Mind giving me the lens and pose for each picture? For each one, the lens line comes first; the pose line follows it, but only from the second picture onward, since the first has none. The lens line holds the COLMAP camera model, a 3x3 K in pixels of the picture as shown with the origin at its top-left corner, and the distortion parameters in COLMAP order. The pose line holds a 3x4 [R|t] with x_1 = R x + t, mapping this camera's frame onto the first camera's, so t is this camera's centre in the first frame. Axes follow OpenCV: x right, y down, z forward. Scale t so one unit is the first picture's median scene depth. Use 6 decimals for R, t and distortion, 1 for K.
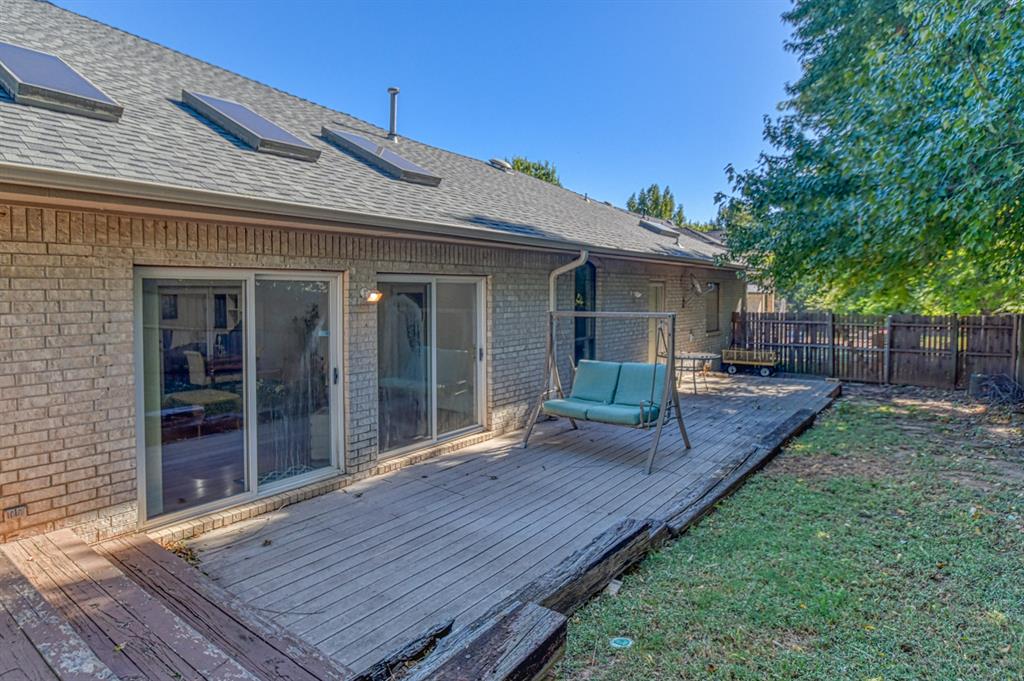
lens RADIAL K [[557.2, 0, 487.4], [0, 557.2, 310.9], [0, 0, 1]] dist [-0.012941, -0.002772]
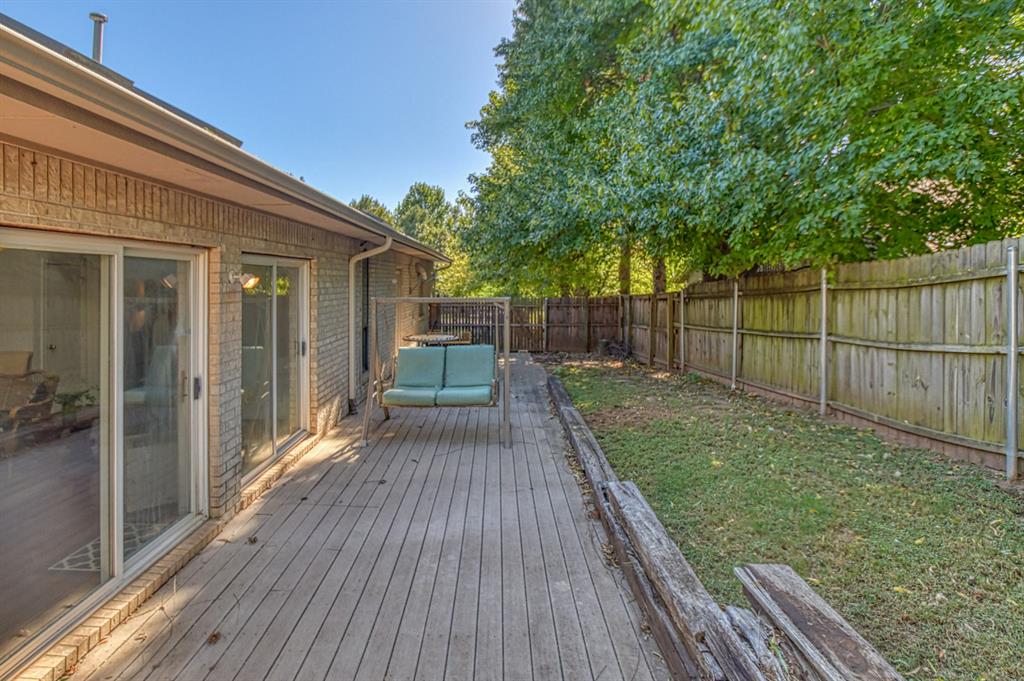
lens RADIAL K [[548.1, 0, 479.9], [0, 548.1, 286.2], [0, 0, 1]] dist [-0.004578, 0.000072]
pose [[0.810831, -0.006038, 0.585250, -0.398117], [0.020172, 0.999641, -0.017634, 0.000830], [-0.584933, 0.026104, 0.810661, 0.184942]]
